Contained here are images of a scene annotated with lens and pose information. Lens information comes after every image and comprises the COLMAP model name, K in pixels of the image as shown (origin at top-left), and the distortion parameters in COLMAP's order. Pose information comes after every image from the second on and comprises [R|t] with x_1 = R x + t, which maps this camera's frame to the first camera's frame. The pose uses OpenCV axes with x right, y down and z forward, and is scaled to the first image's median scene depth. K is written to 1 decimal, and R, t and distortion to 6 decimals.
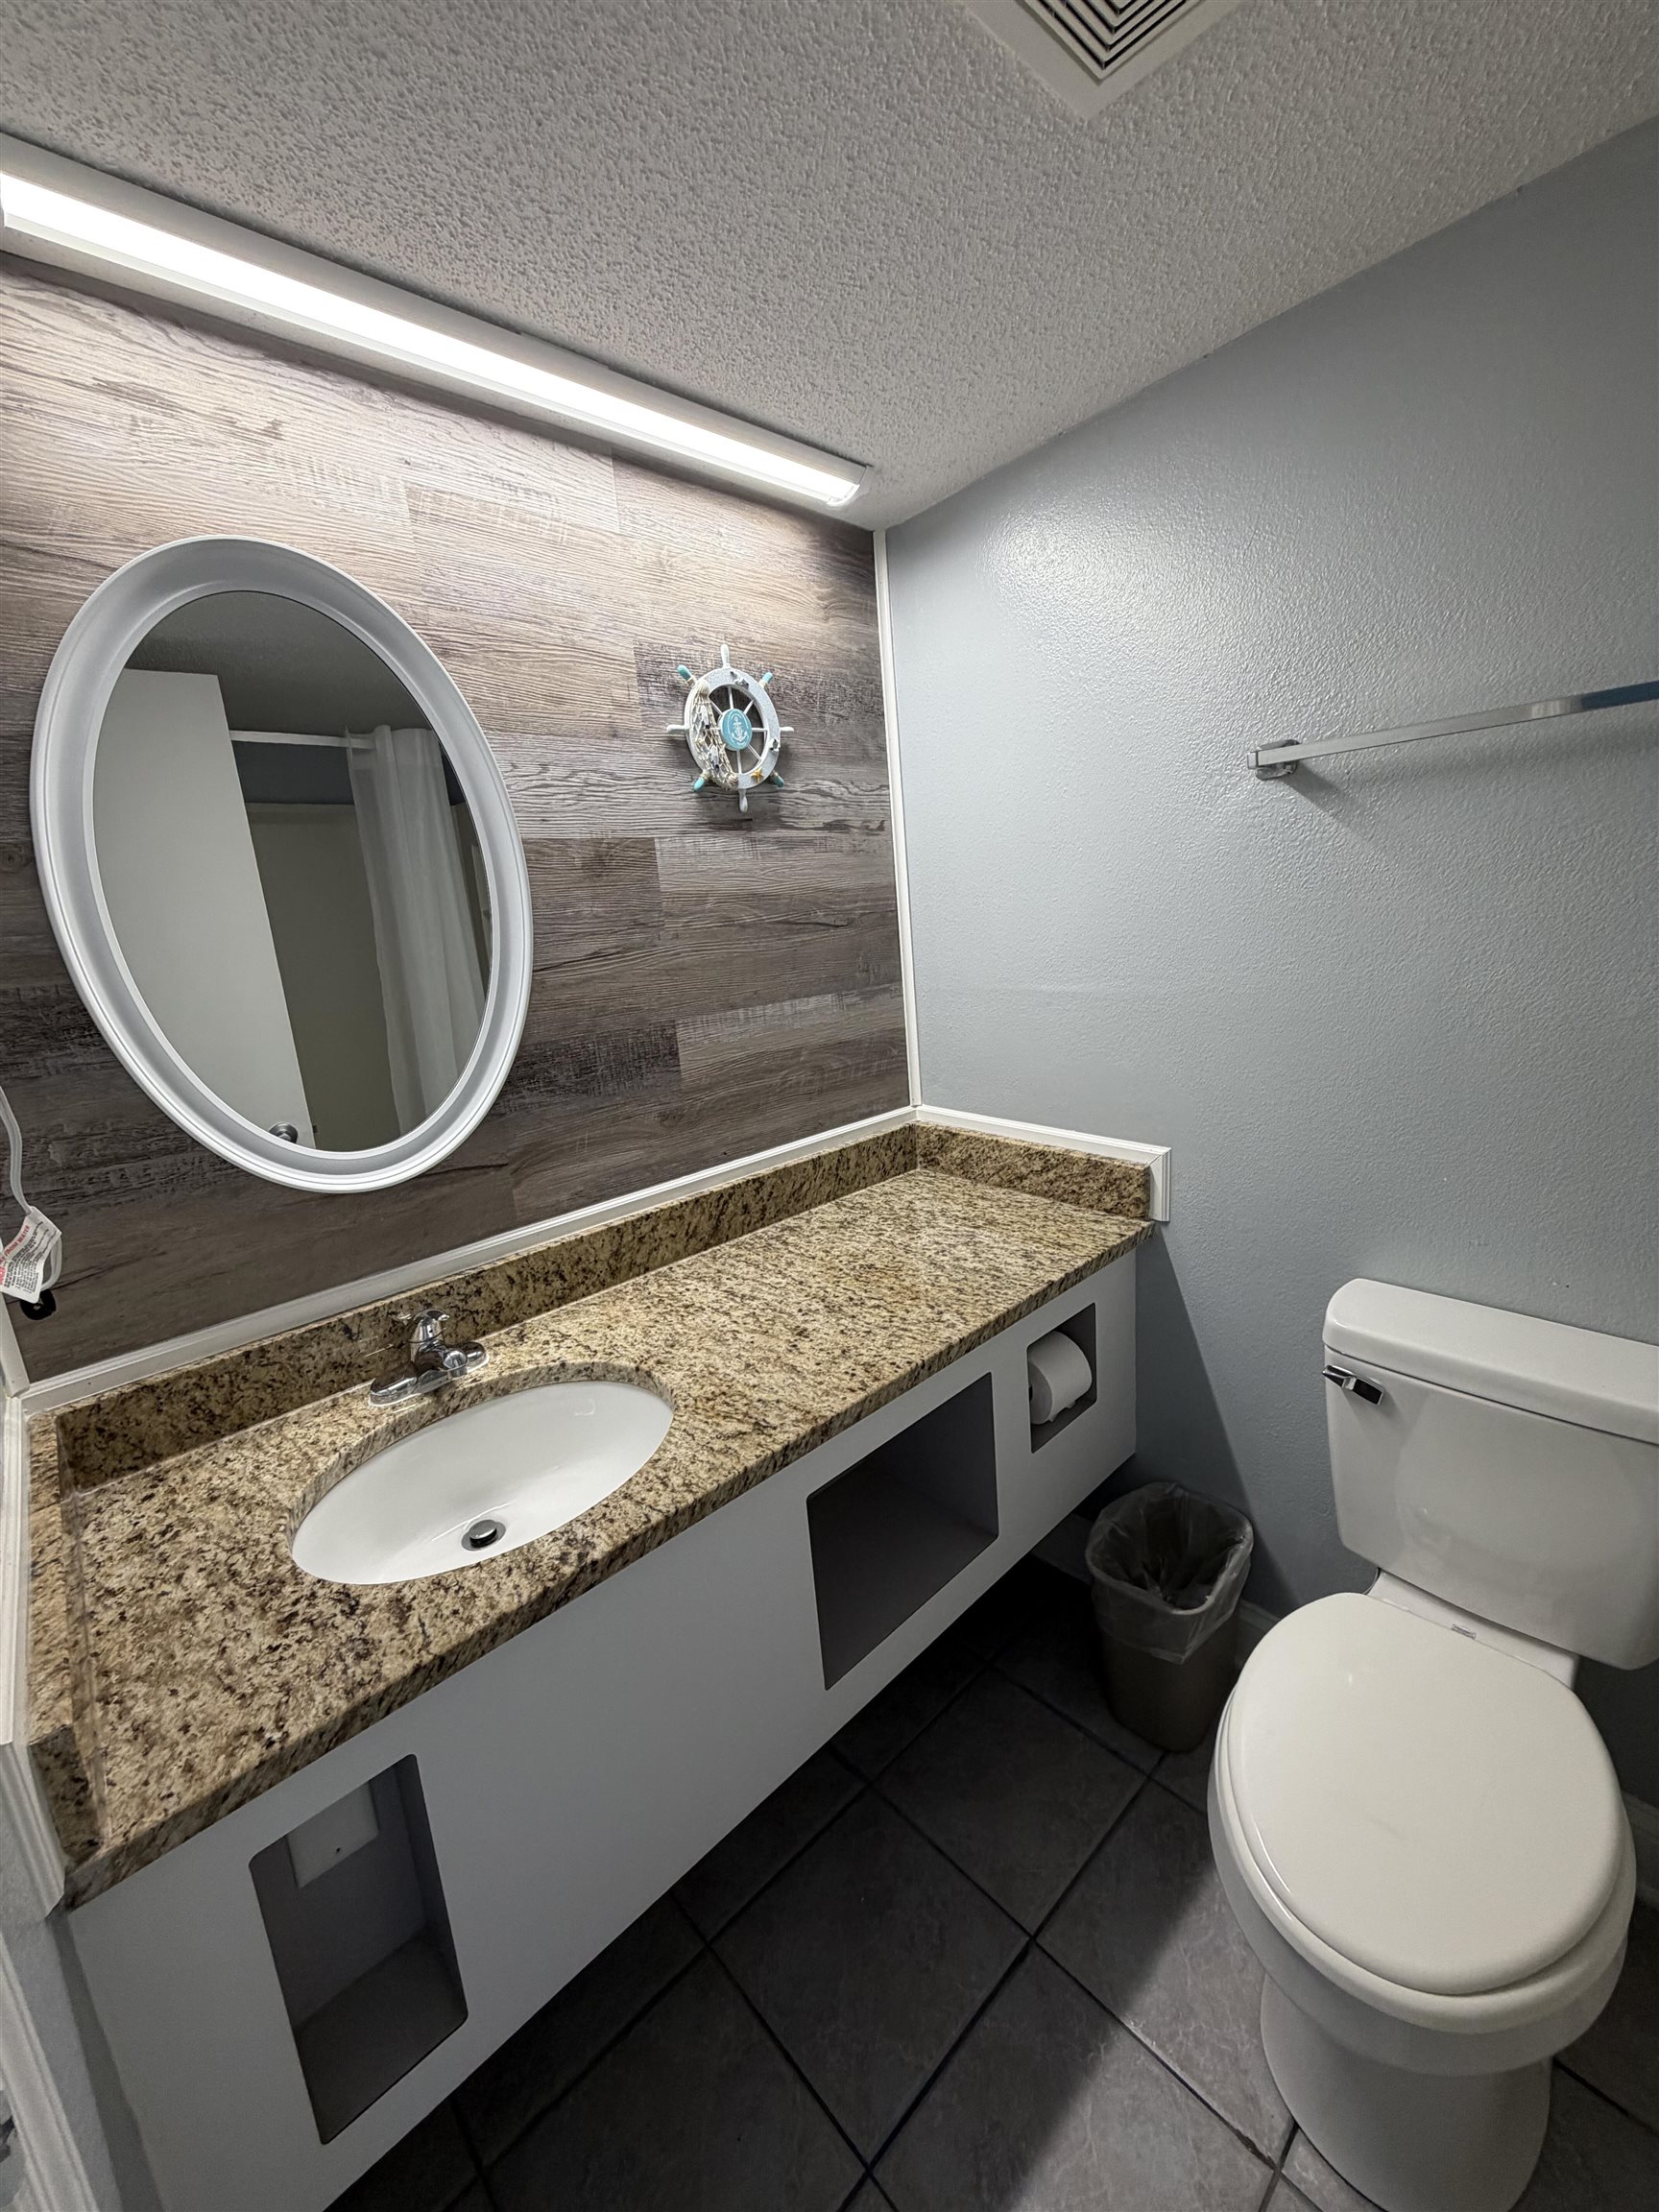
lens RADIAL K [[882.2, 0, 830.9], [0, 882.2, 1090.3], [0, 0, 1]] dist [0.006577, -0.000081]
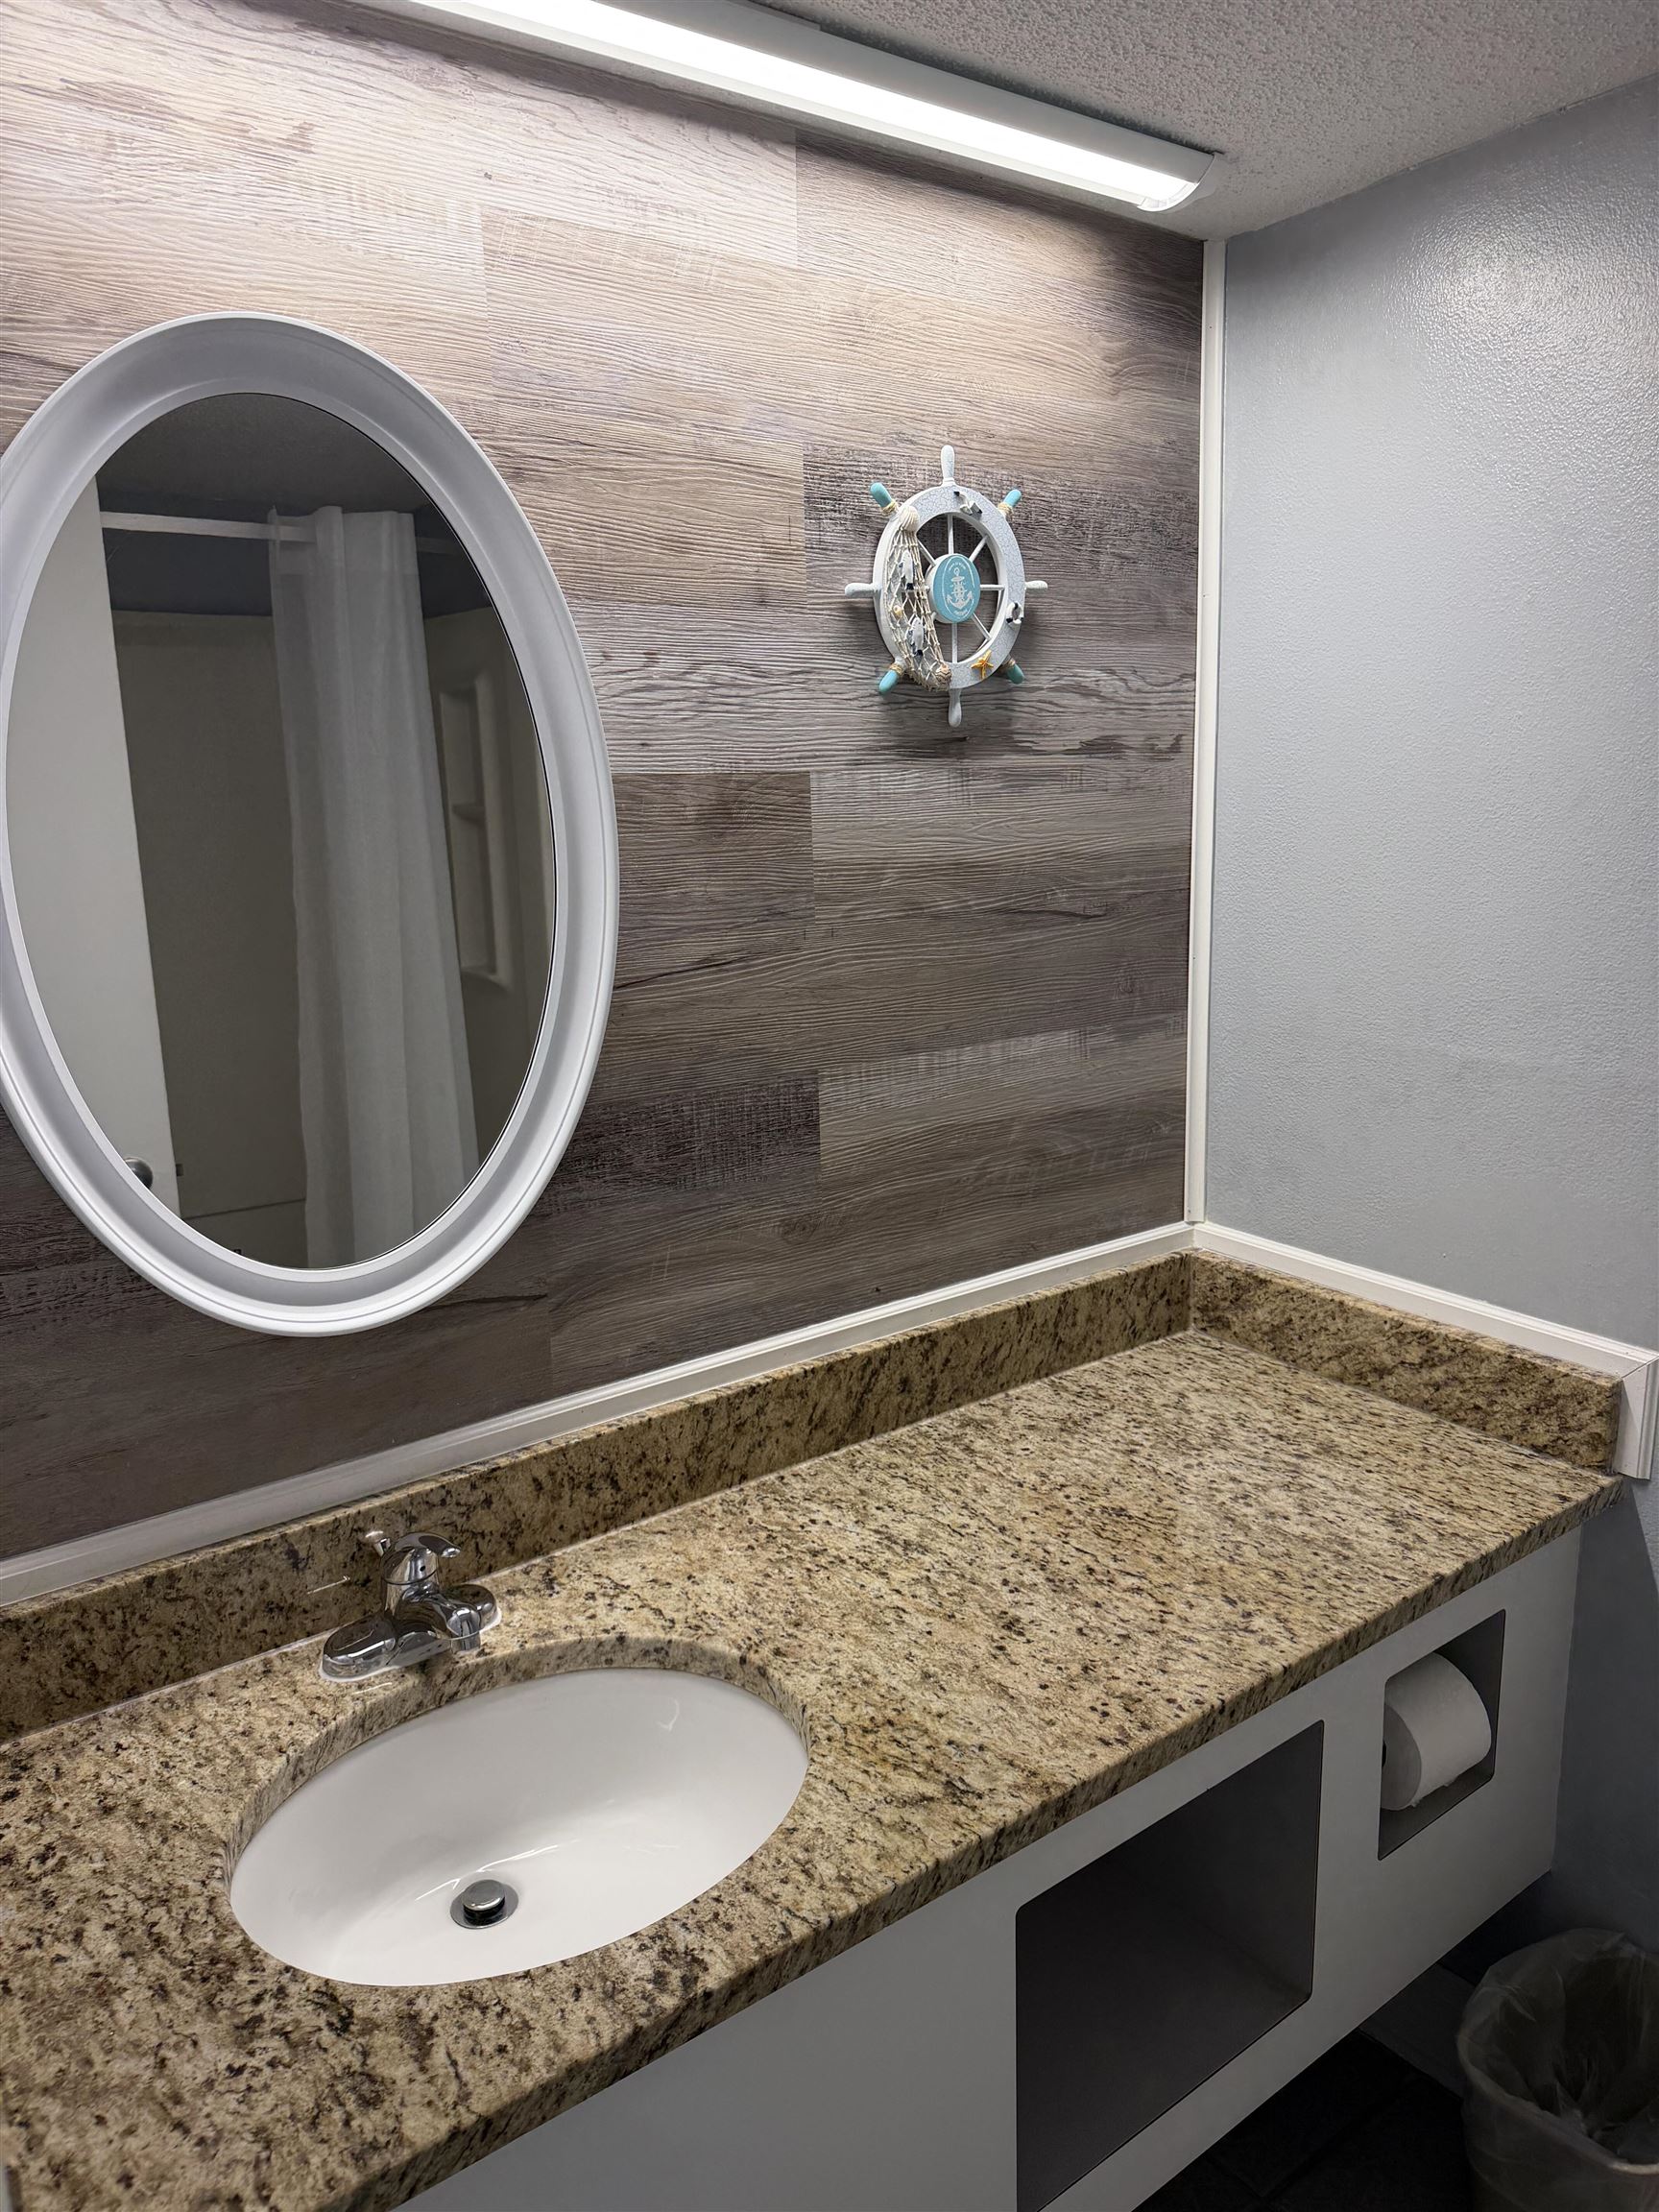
lens RADIAL K [[1579.7, 0, 829.5], [0, 1579.7, 1106.0], [0, 0, 1]] dist [0.004210, -0.004726]
pose [[0.993412, 0.072672, -0.088613, -0.098595], [-0.072134, 0.997352, 0.009264, -0.089181], [0.089052, -0.002811, 0.996023, -0.089048]]
